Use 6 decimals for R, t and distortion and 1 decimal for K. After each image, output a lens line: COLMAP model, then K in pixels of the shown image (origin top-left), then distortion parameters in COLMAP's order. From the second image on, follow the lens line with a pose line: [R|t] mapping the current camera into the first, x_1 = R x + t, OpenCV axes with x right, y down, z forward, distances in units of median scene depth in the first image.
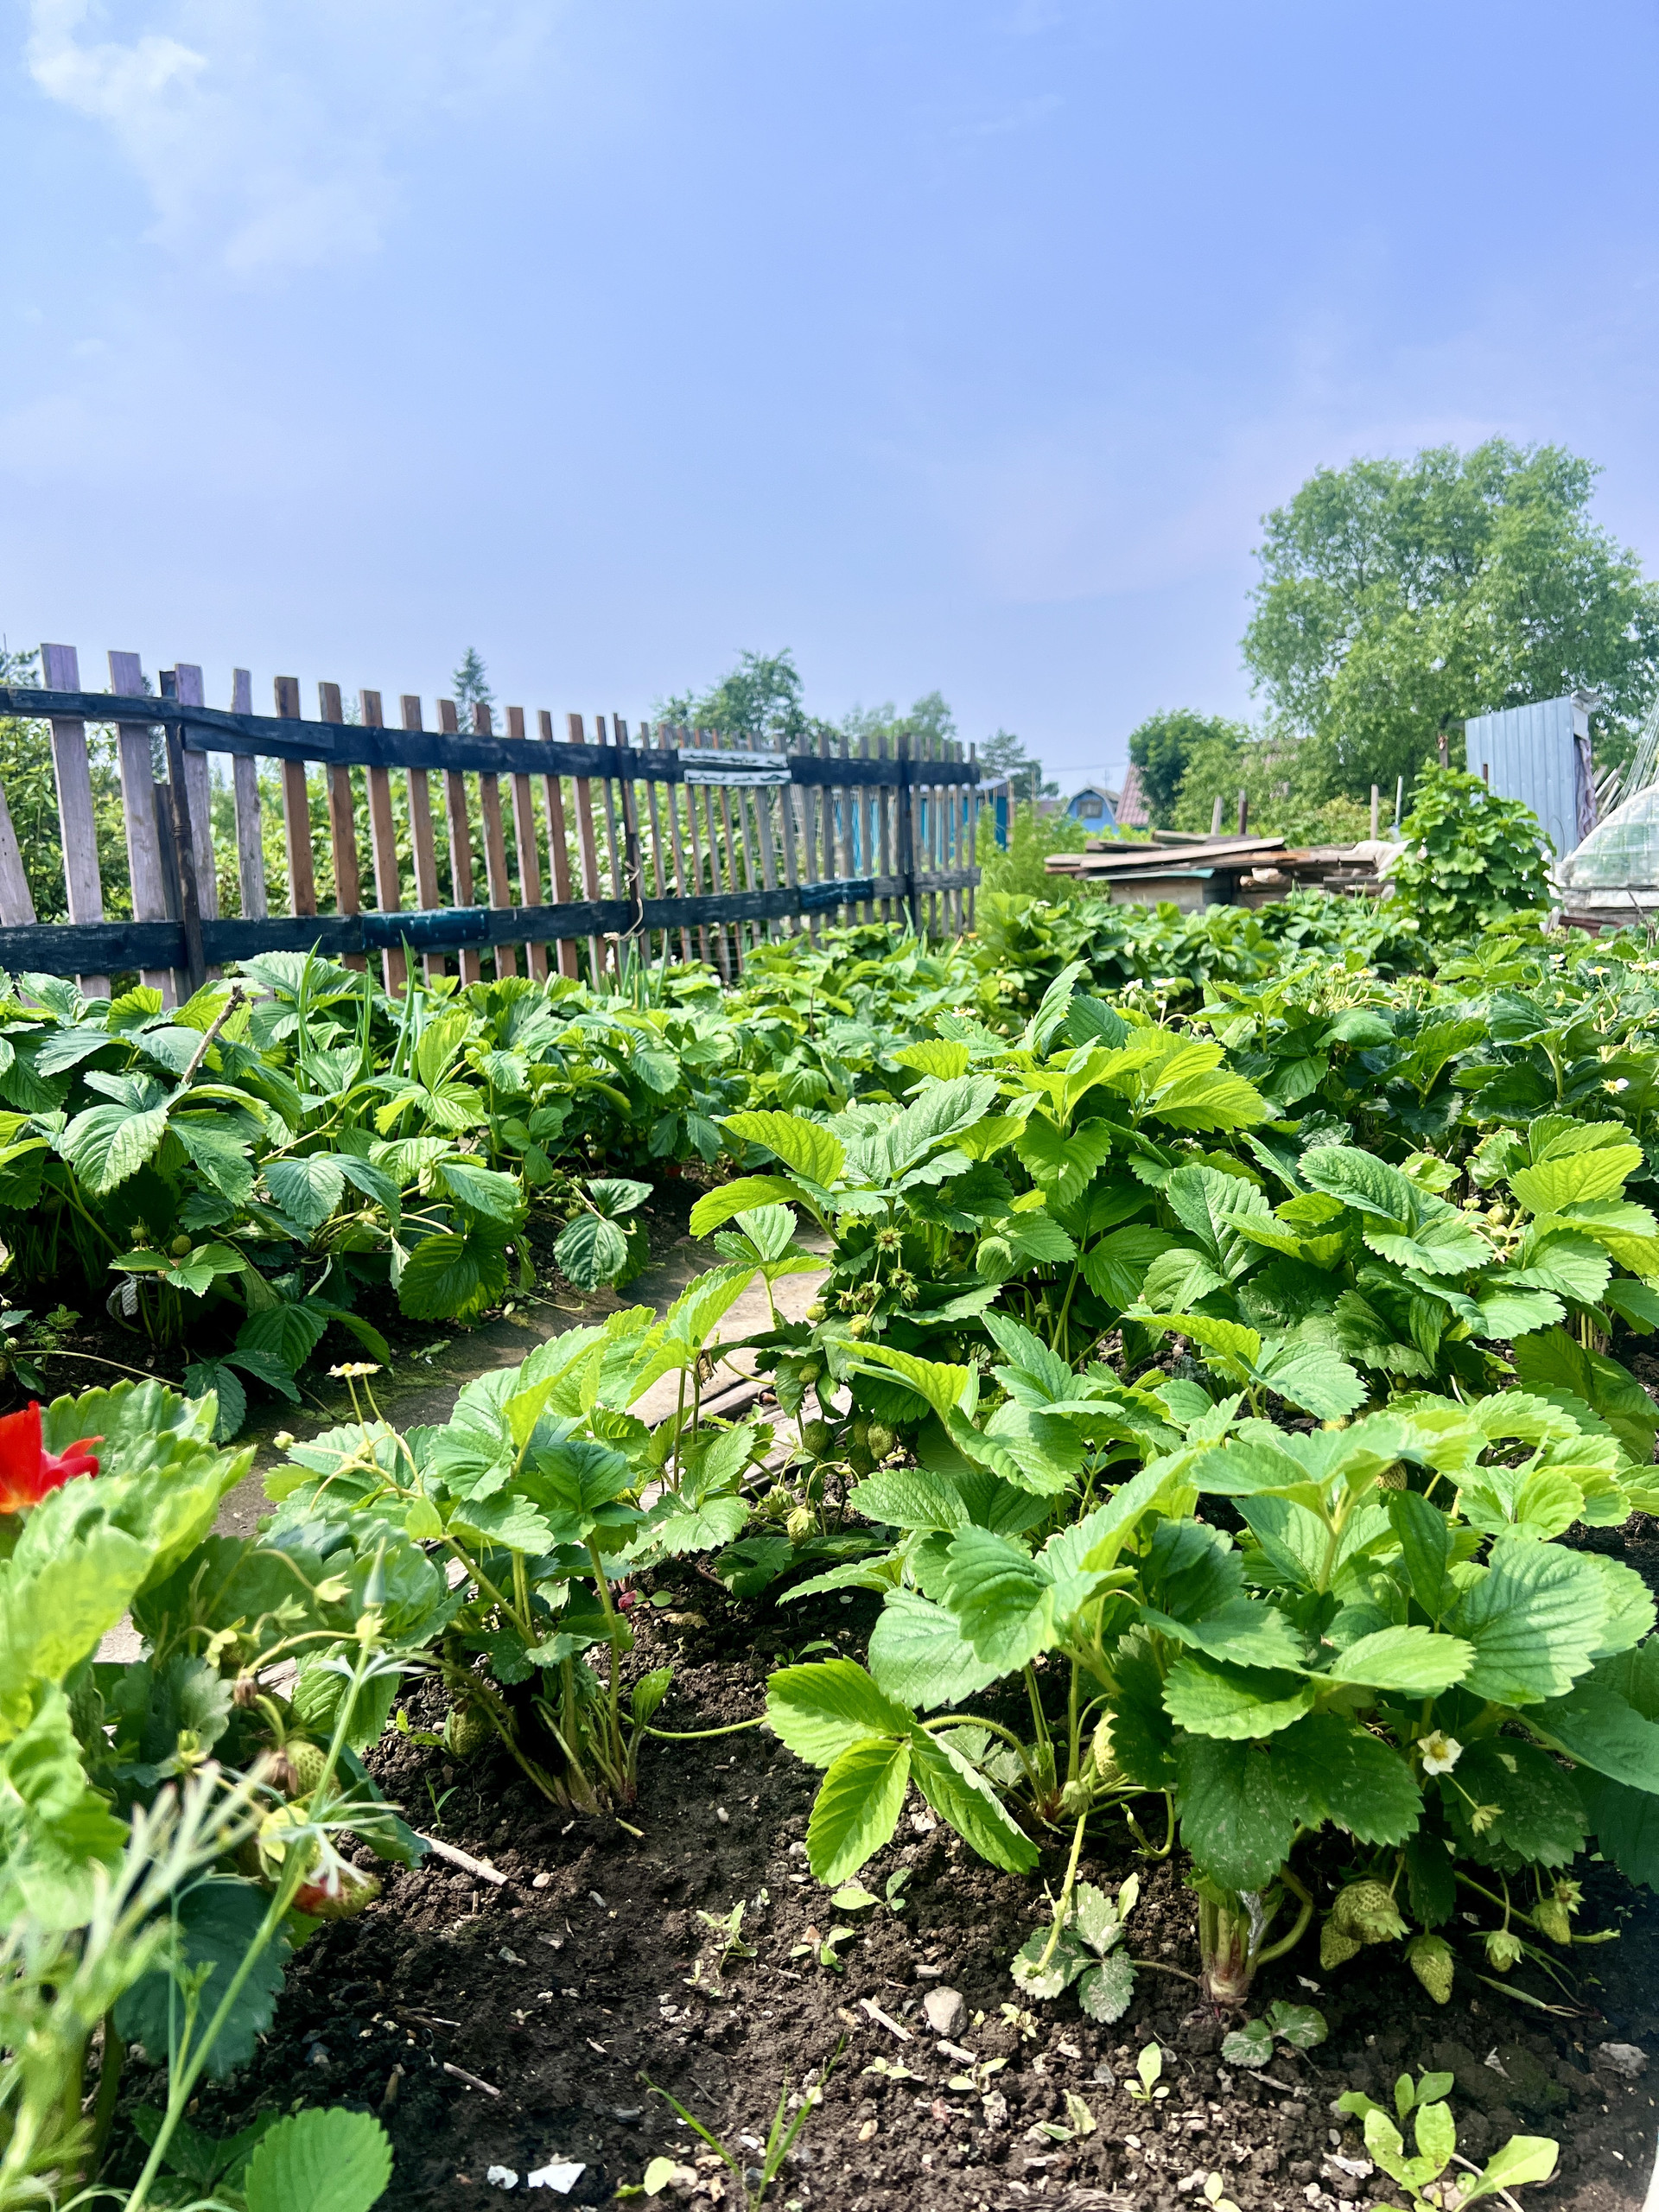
lens RADIAL K [[1714.4, 0, 825.2], [0, 1714.4, 1110.3], [0, 0, 1]] dist [0.002122, -0.003908]
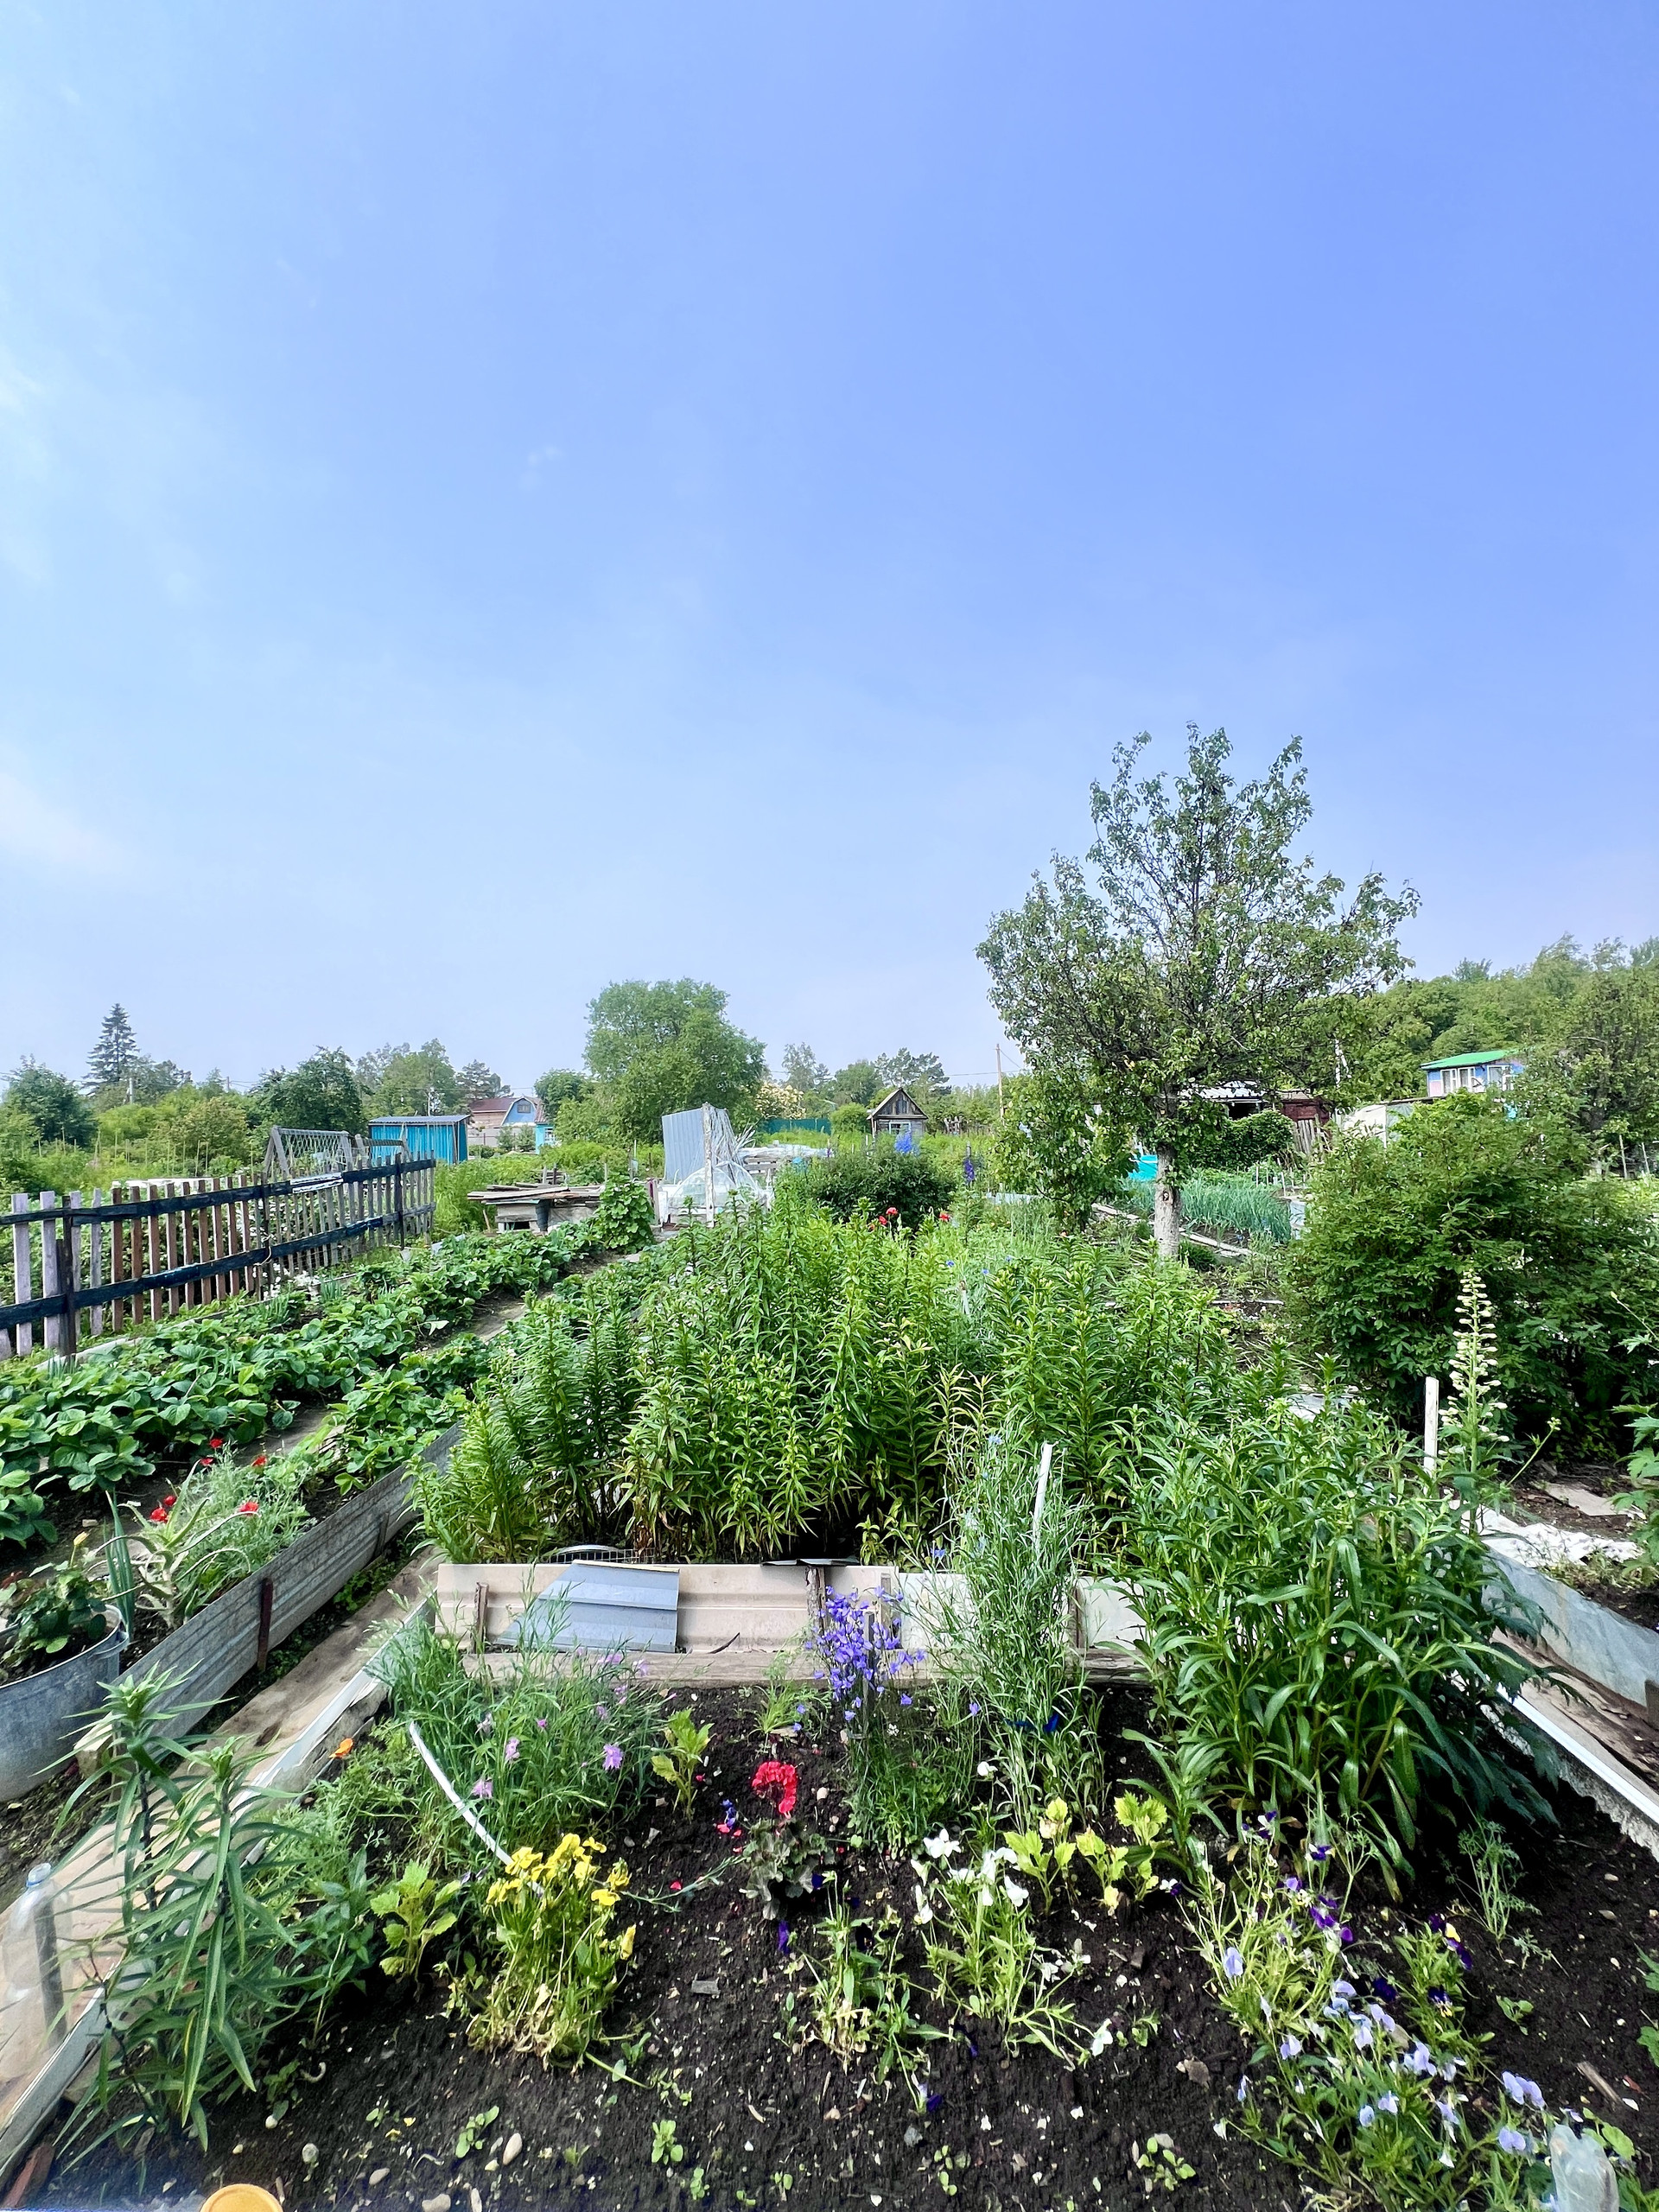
lens RADIAL K [[901.9, 0, 820.1], [0, 901.9, 1105.2], [0, 0, 1]] dist [0.002203, 0.000795]
pose [[0.893370, 0.009815, 0.449214, 0.009833], [0.067090, 0.985640, -0.154960, -0.075875], [-0.444284, 0.168574, 0.879883, -0.511307]]
